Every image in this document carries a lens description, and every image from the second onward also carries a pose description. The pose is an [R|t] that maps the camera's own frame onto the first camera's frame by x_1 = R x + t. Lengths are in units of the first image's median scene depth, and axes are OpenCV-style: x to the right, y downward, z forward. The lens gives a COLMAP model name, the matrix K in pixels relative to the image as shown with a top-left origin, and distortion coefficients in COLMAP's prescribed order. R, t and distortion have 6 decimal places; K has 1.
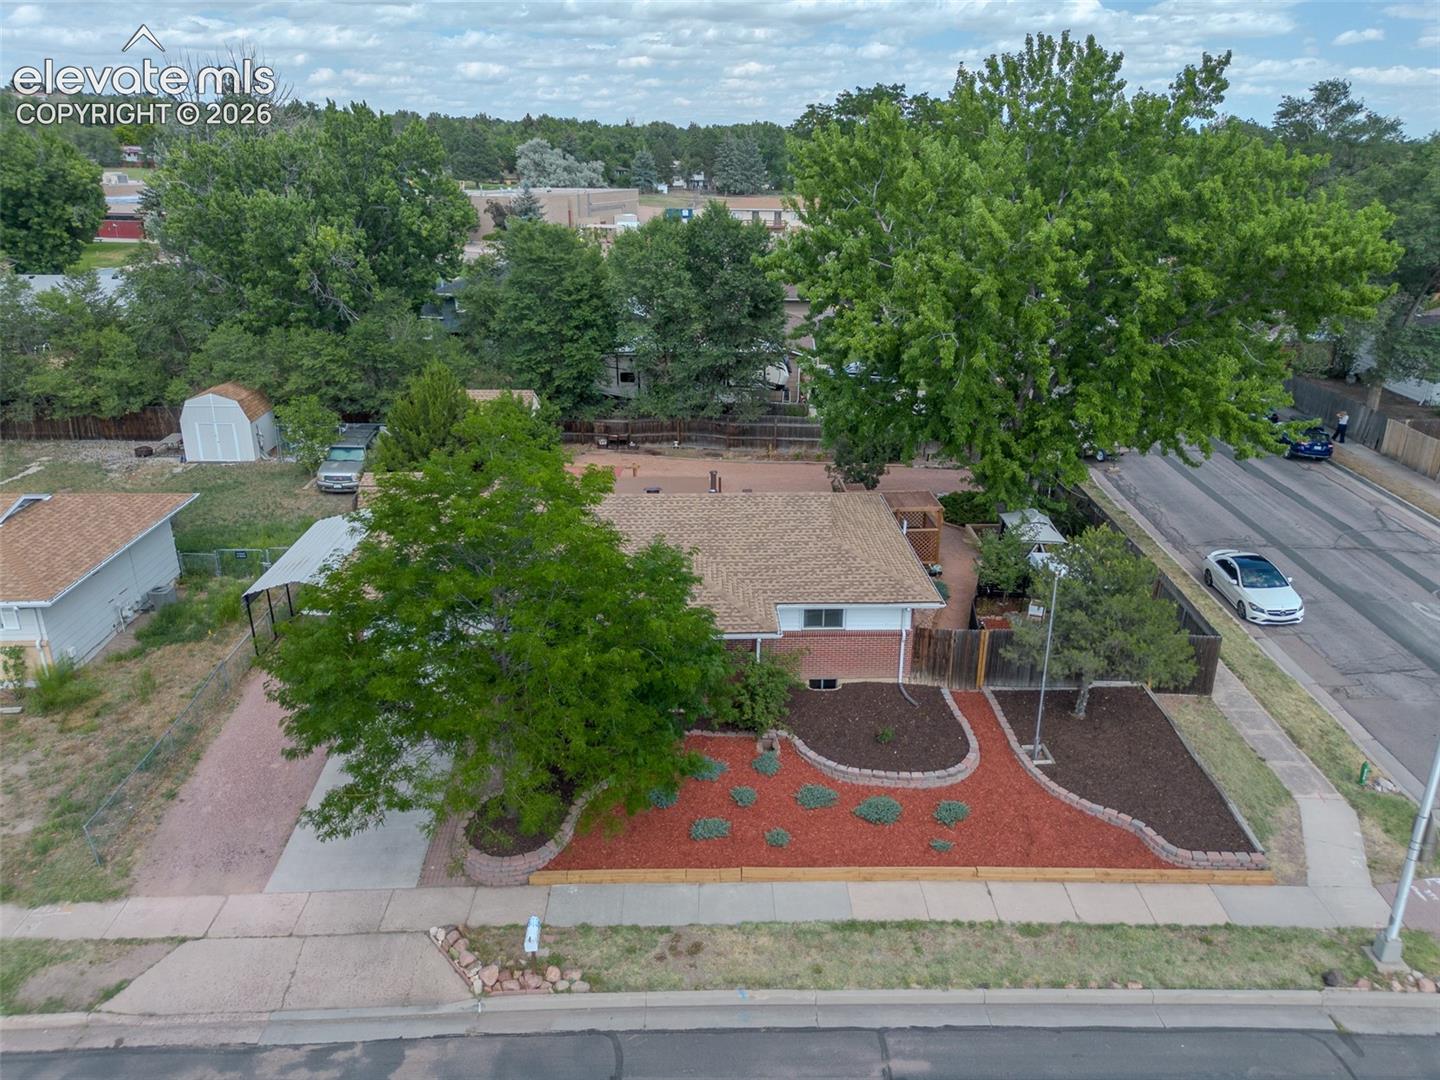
lens RADIAL K [[1045.7, 0, 720.0], [0, 1045.7, 540.0], [0, 0, 1]] dist [0.046309, -0.041289]
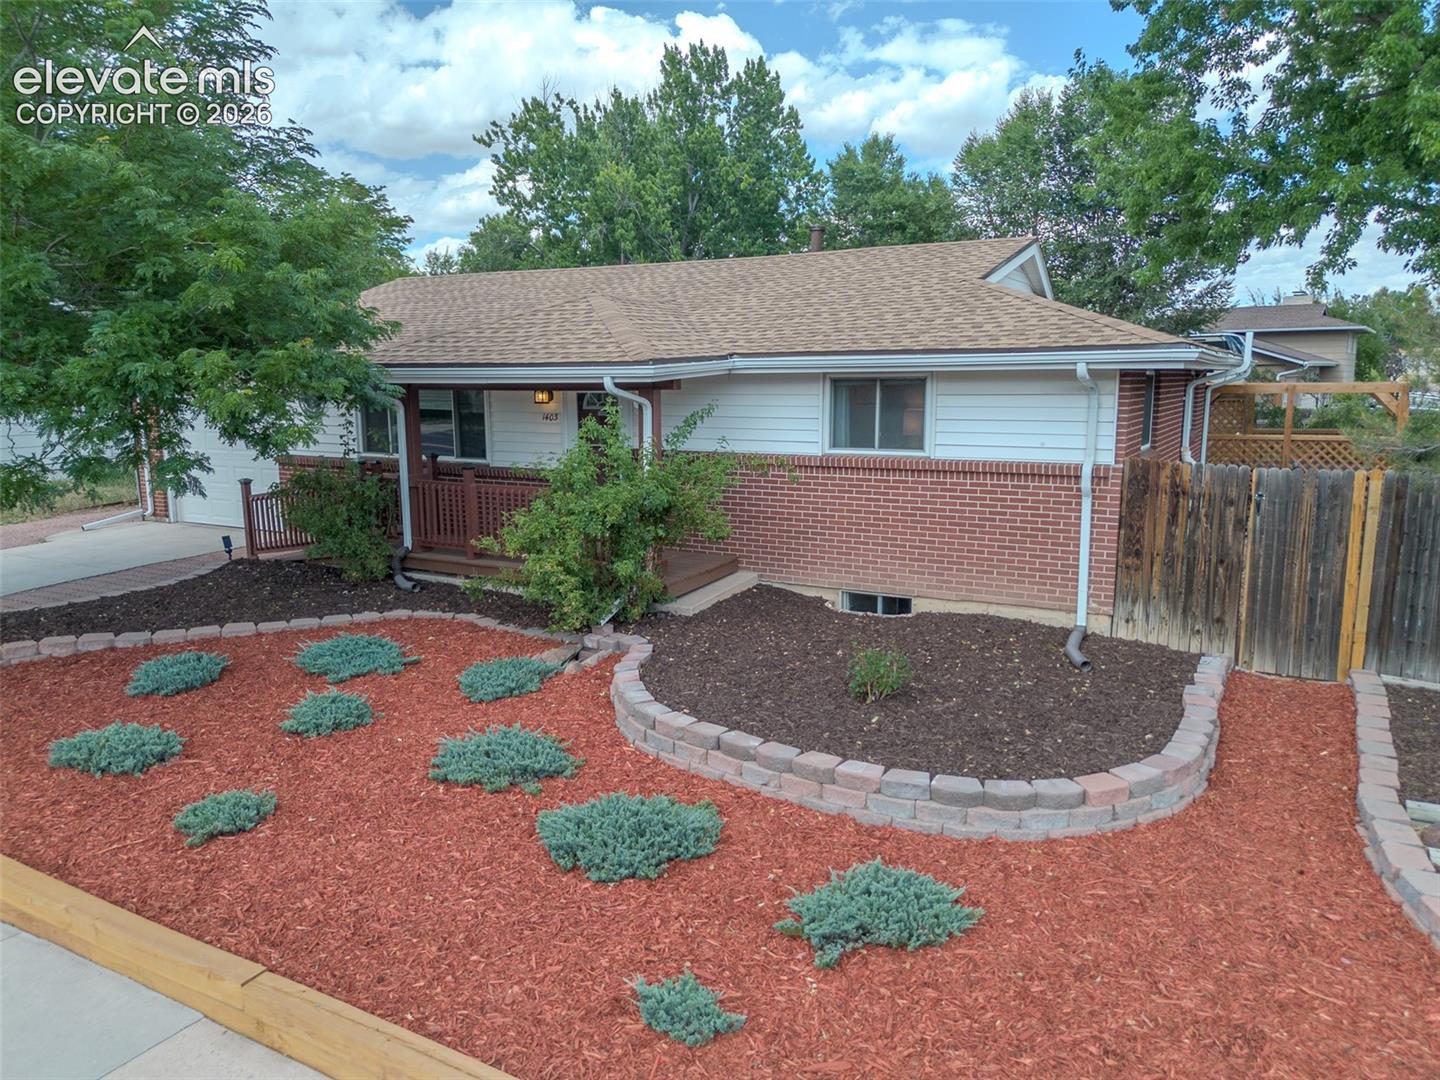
lens RADIAL K [[1045.7, 0, 720.0], [0, 1045.7, 540.0], [0, 0, 1]] dist [0.046309, -0.041289]
pose [[0.857375, 0.075682, -0.509098, 0.249989], [-0.177727, 0.971822, -0.154840, 0.187235], [0.483034, 0.223236, 0.846666, 0.651211]]
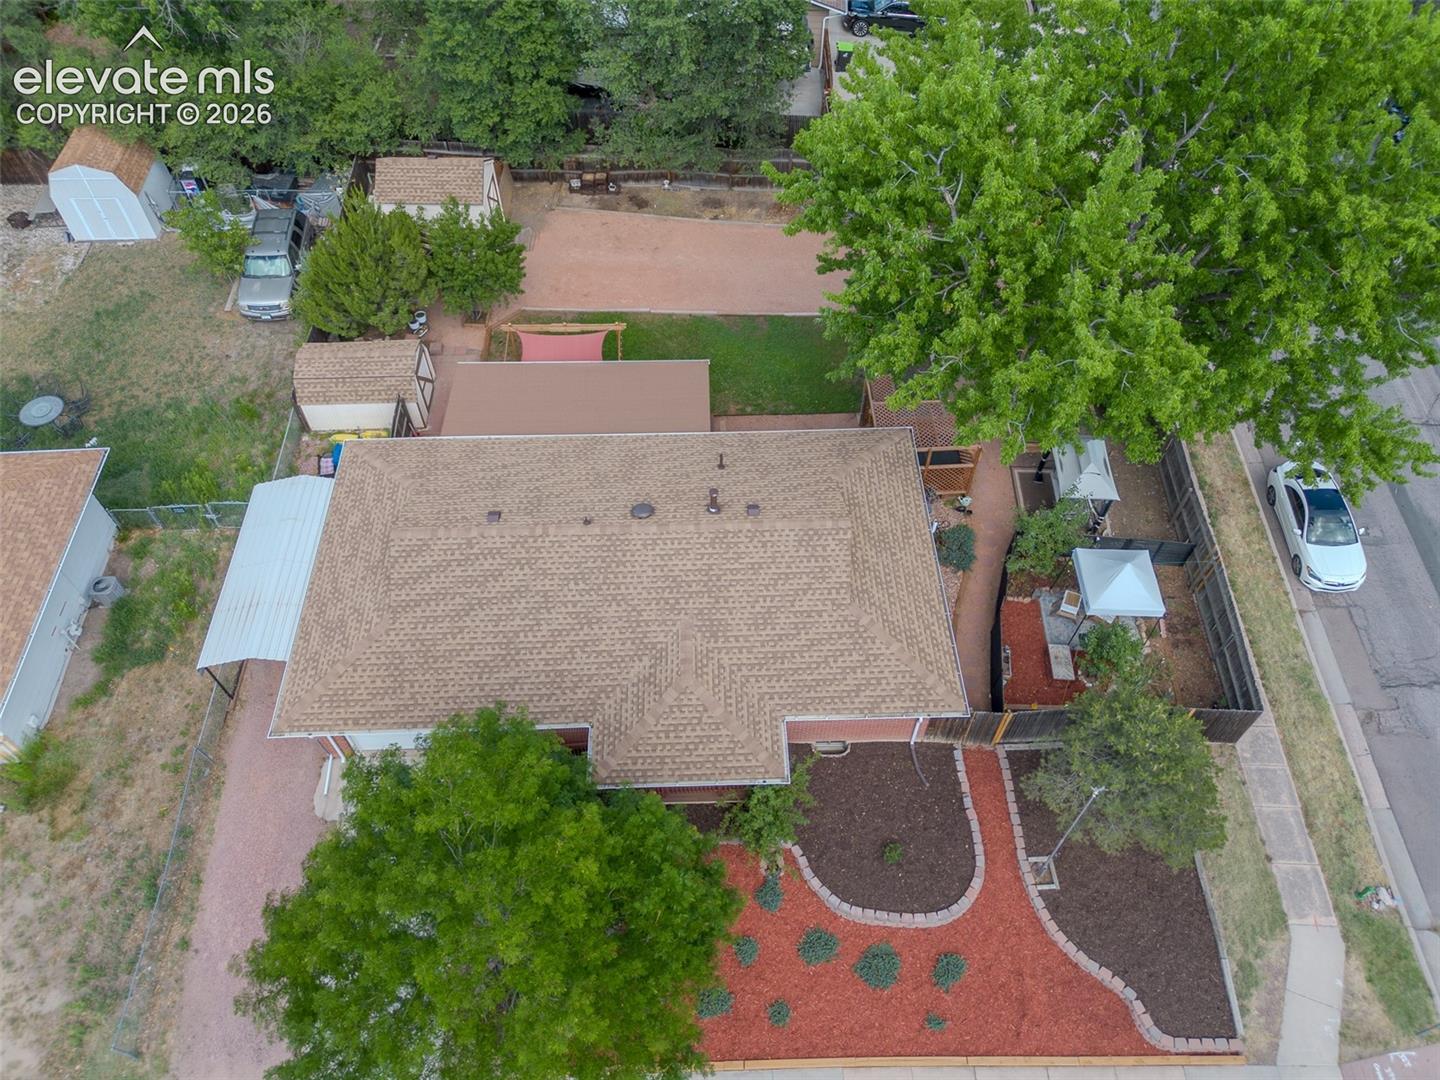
lens RADIAL K [[1035.4, 0, 720.0], [0, 1035.4, 540.0], [0, 0, 1]] dist [0.025544, -0.008100]
pose [[0.999970, -0.006030, -0.004834, 0.003508], [0.007690, 0.838948, 0.544158, -0.542940], [0.000775, -0.544178, 0.838969, 0.316311]]
